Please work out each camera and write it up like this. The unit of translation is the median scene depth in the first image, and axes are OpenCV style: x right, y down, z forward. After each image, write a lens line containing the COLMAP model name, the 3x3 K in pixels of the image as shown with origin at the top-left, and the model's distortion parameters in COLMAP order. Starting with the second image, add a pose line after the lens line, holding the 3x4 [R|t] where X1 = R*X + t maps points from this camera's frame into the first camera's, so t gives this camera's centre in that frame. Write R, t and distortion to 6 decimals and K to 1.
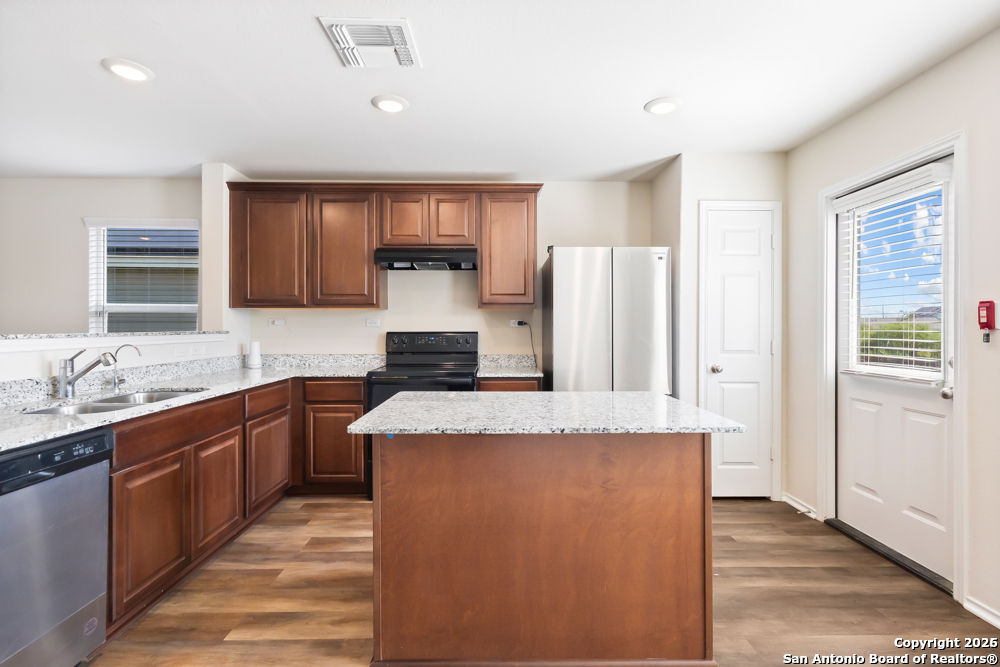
lens RADIAL K [[463.2, 0, 496.7], [0, 463.2, 331.5], [0, 0, 1]] dist [0.001910, 0.000942]
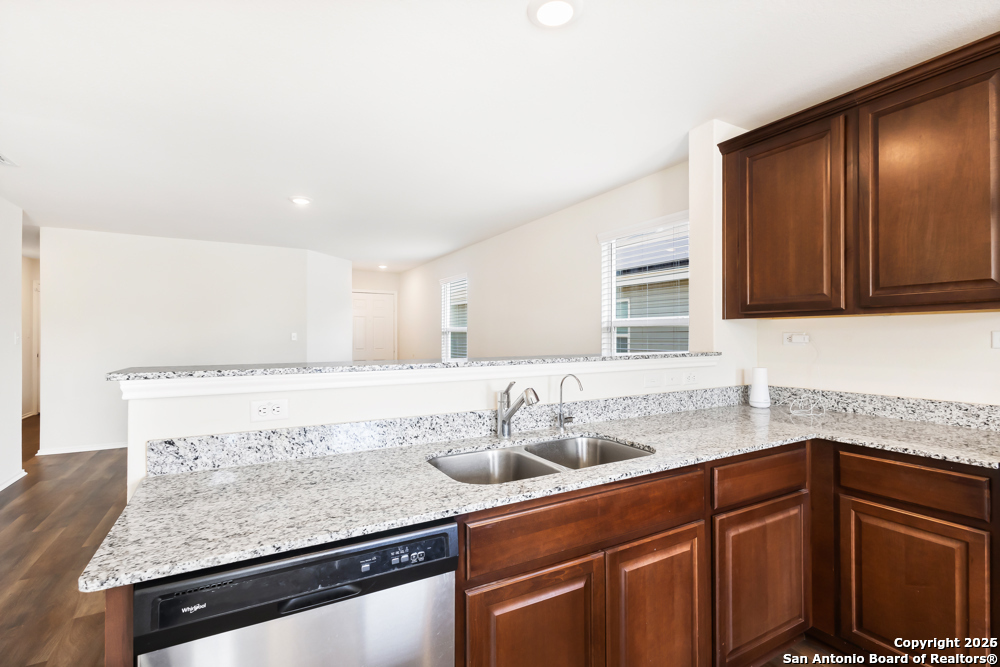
lens RADIAL K [[467.3, 0, 500.0], [0, 467.3, 333.5], [0, 0, 1]] dist [0.000956, 0.001742]
pose [[0.481222, -0.007188, -0.876569, -0.121247], [-0.000324, 0.999965, -0.008378, -0.024978], [0.876599, 0.004316, 0.481203, 0.384776]]
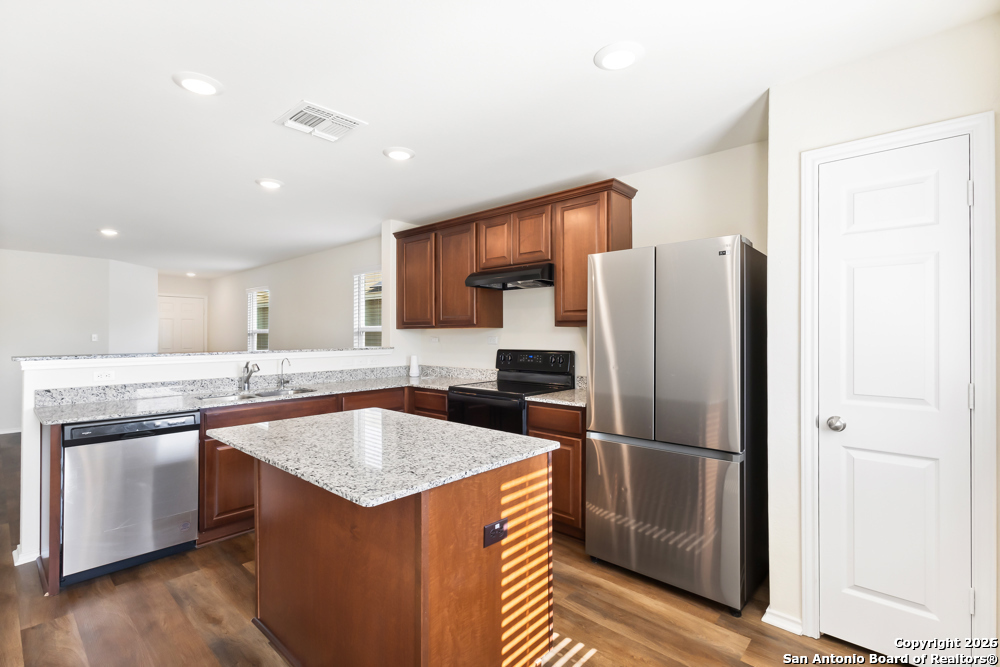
lens RADIAL K [[462.6, 0, 499.0], [0, 462.6, 334.2], [0, 0, 1]] dist [0.000732, 0.000384]
pose [[0.735356, -0.003287, -0.677673, 0.562910], [-0.001563, 0.999977, -0.006547, -0.031422], [0.677679, 0.005874, 0.735335, 0.262714]]
